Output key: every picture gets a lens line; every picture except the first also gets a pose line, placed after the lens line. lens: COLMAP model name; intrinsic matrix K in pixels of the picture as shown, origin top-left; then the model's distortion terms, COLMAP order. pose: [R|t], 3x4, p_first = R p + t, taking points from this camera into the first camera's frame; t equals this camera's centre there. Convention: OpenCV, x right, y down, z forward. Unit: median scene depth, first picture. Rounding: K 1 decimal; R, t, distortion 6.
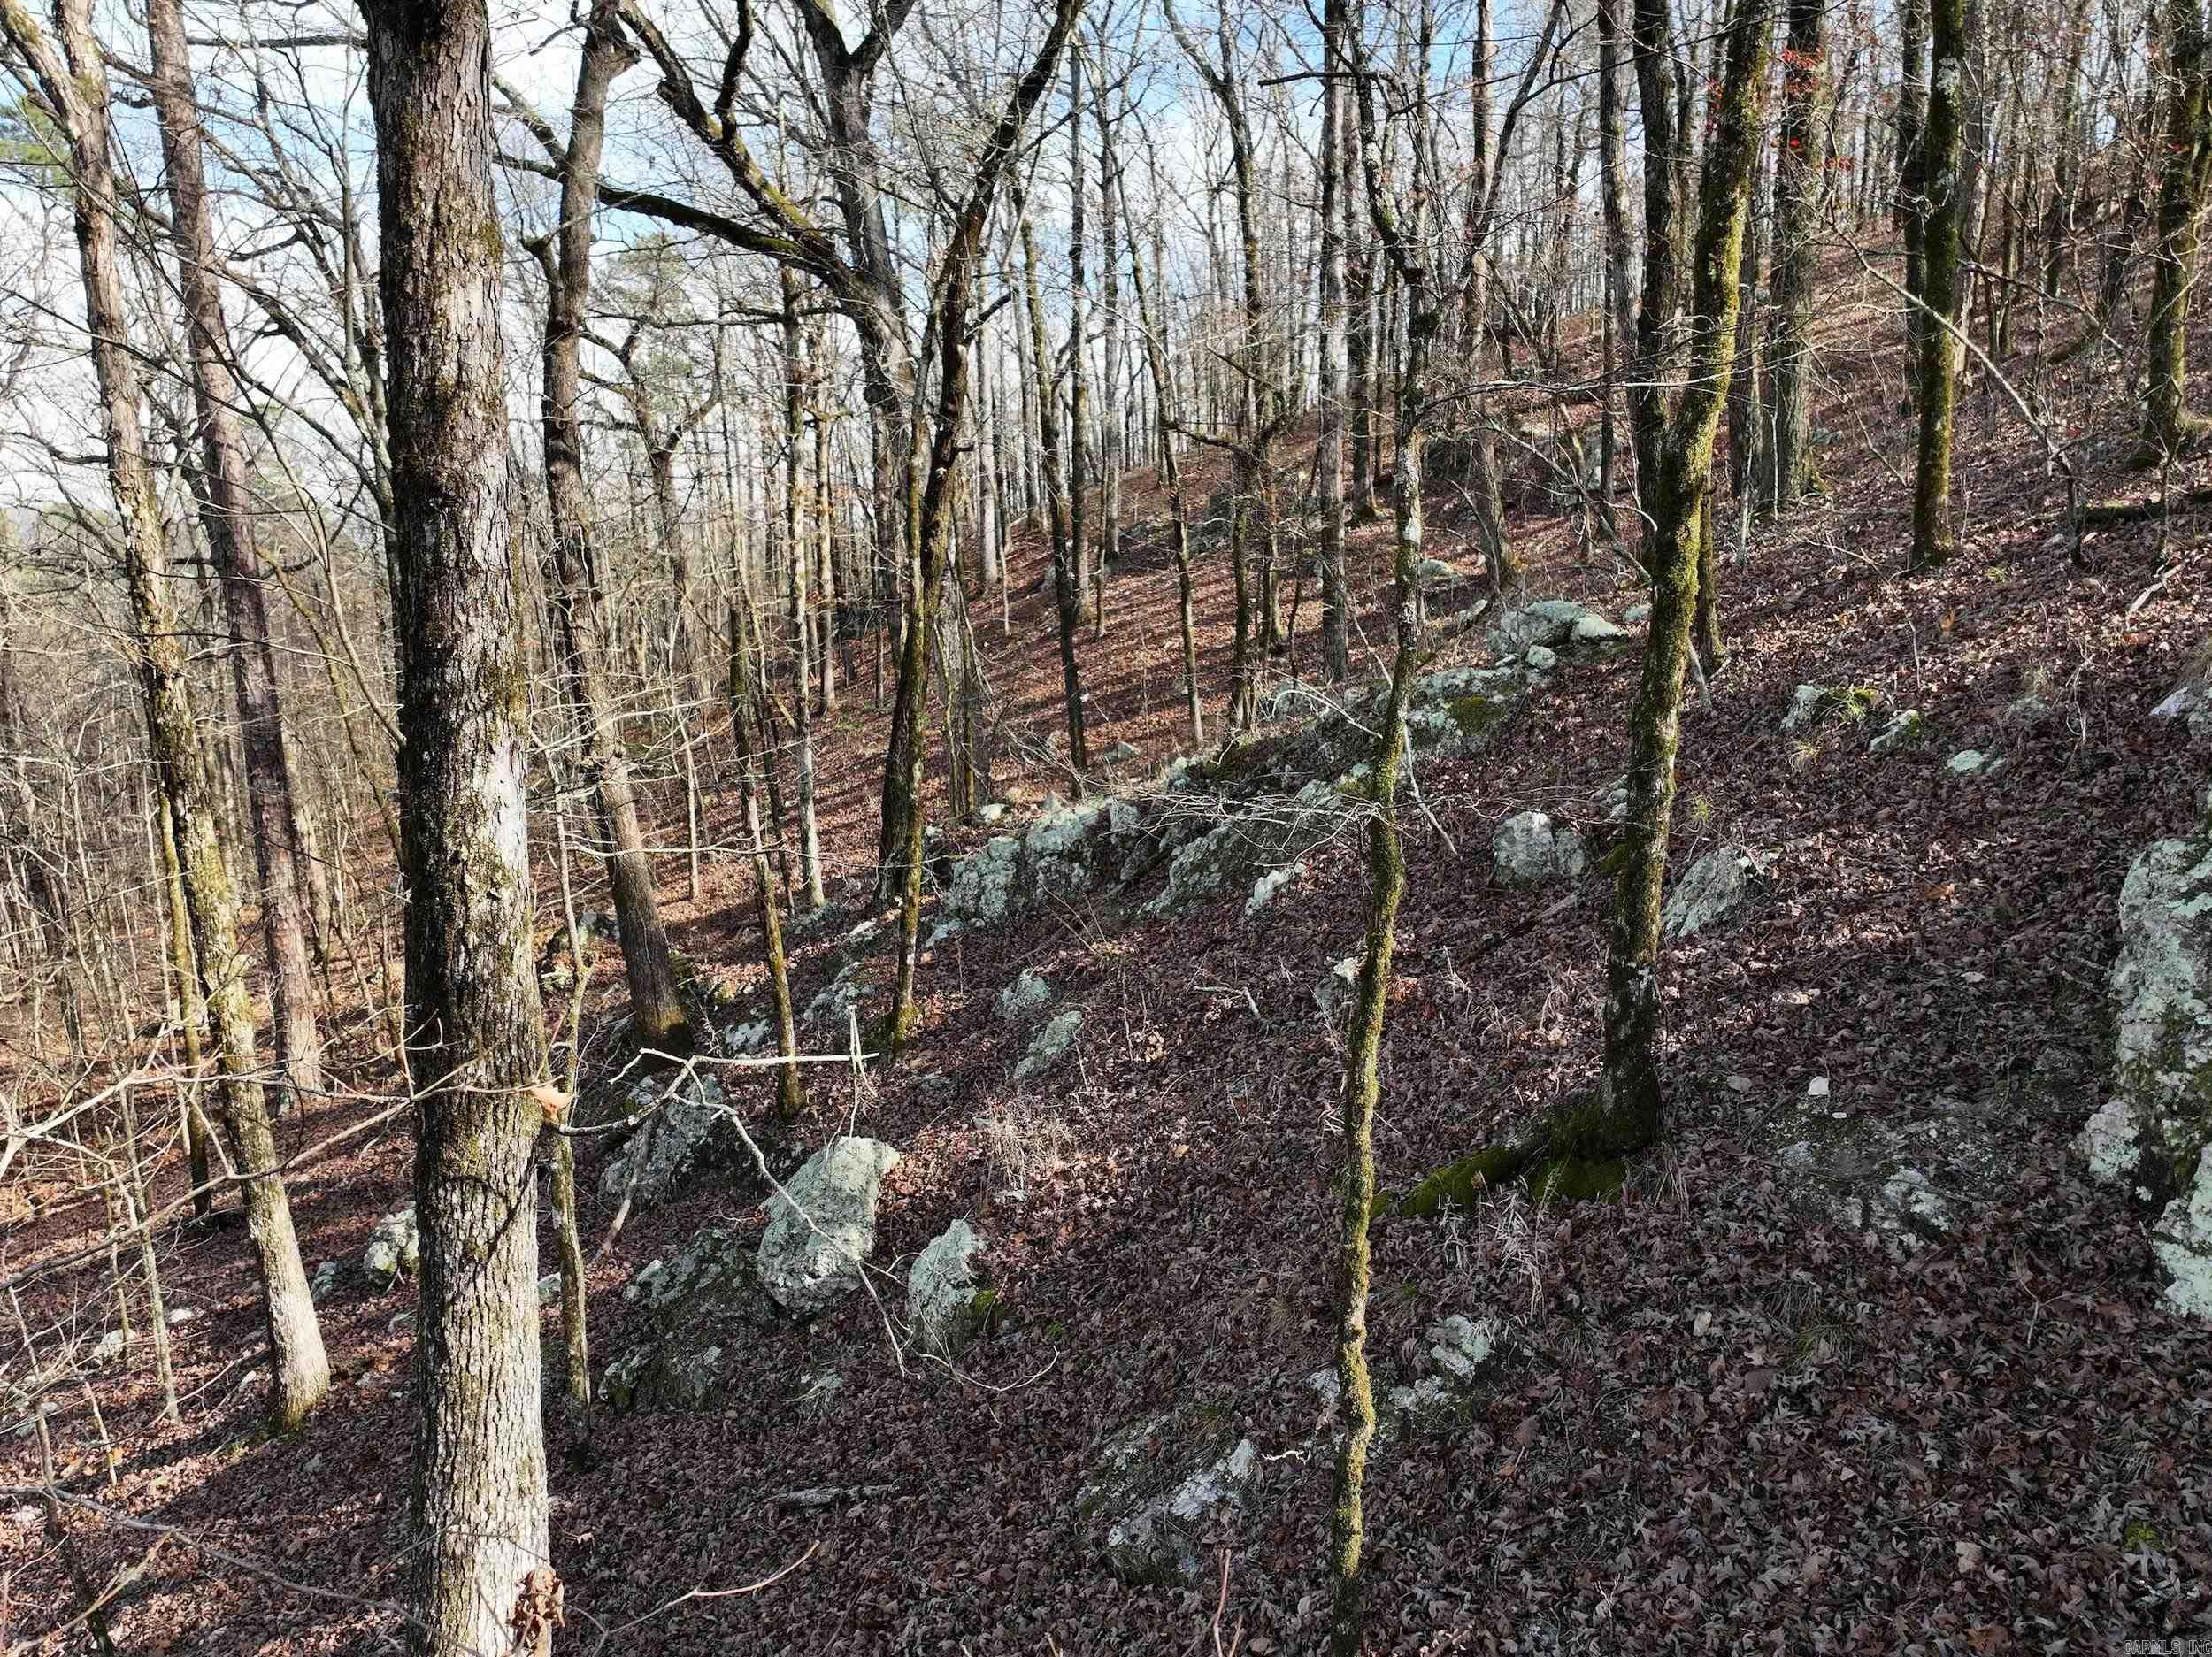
lens RADIAL K [[1734.6, 0, 1115.6], [0, 1734.6, 836.0], [0, 0, 1]] dist [0.007720, 0.002710]
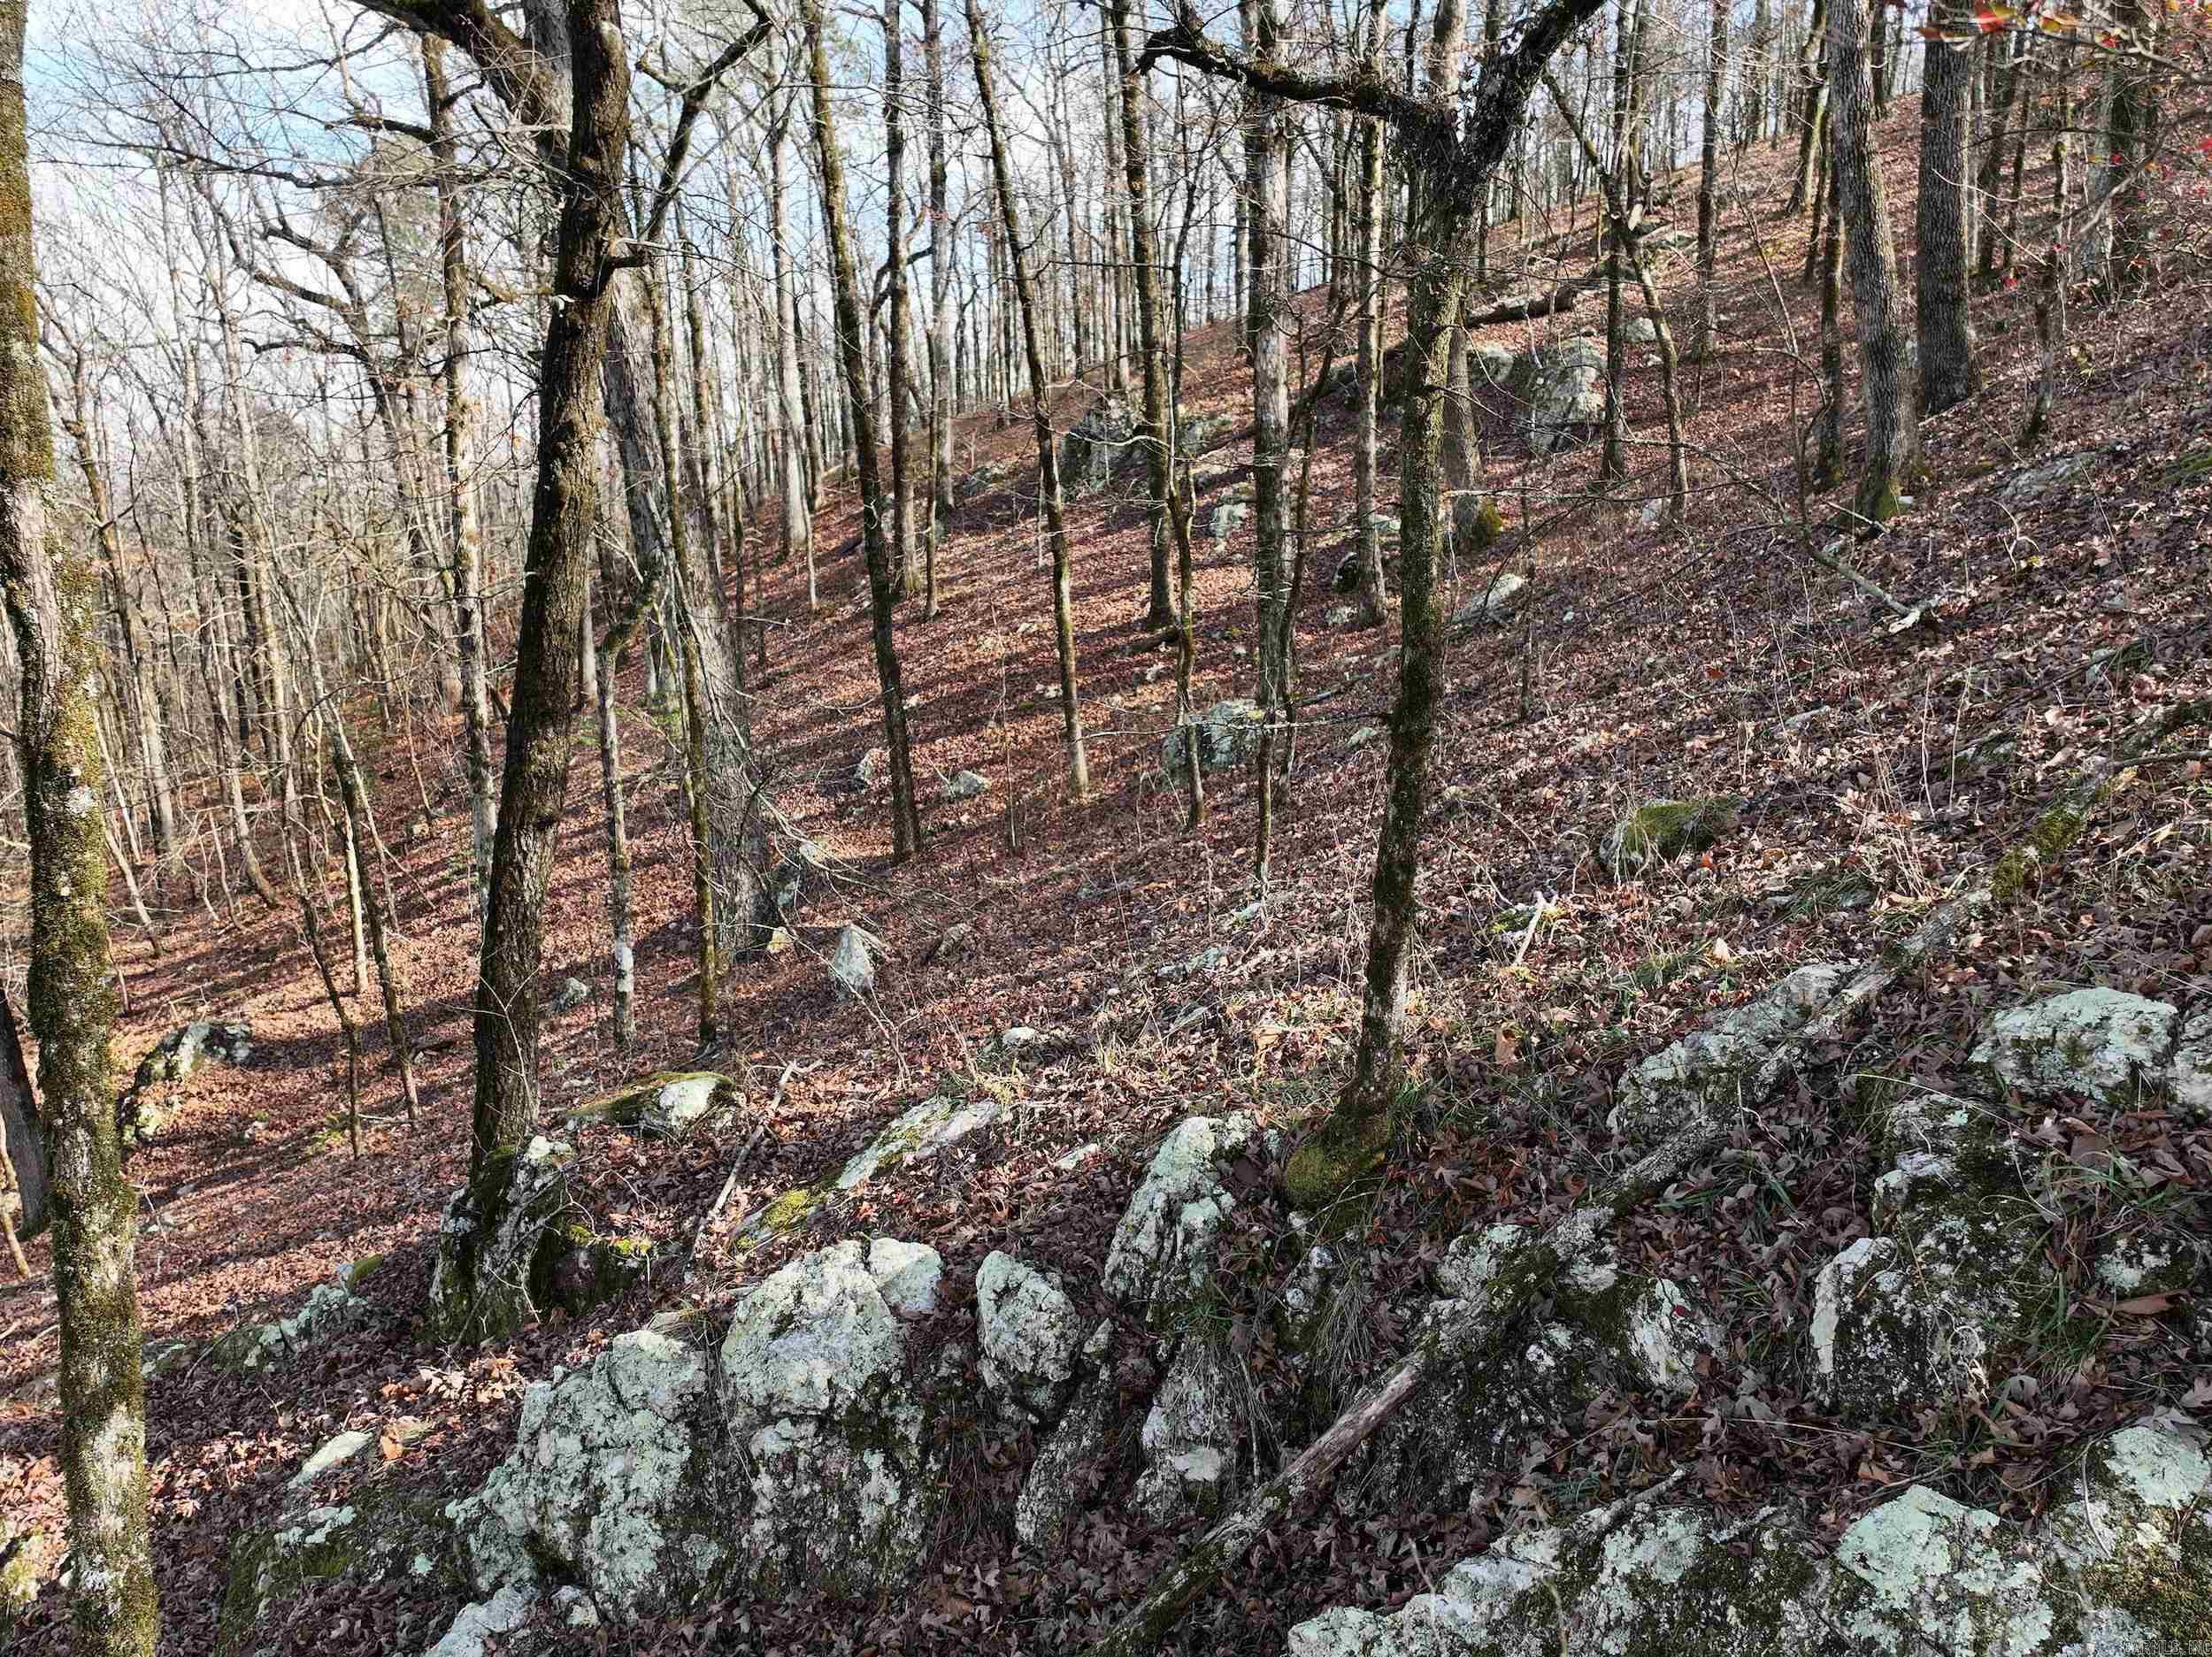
lens RADIAL K [[1734.6, 0, 1099.7], [0, 1734.6, 827.1], [0, 0, 1]] dist [0.007720, 0.002710]
pose [[0.996158, -0.015041, 0.086270, -0.002701], [0.013342, 0.999706, 0.020240, -0.040015], [-0.086550, -0.019011, 0.996066, 0.257095]]
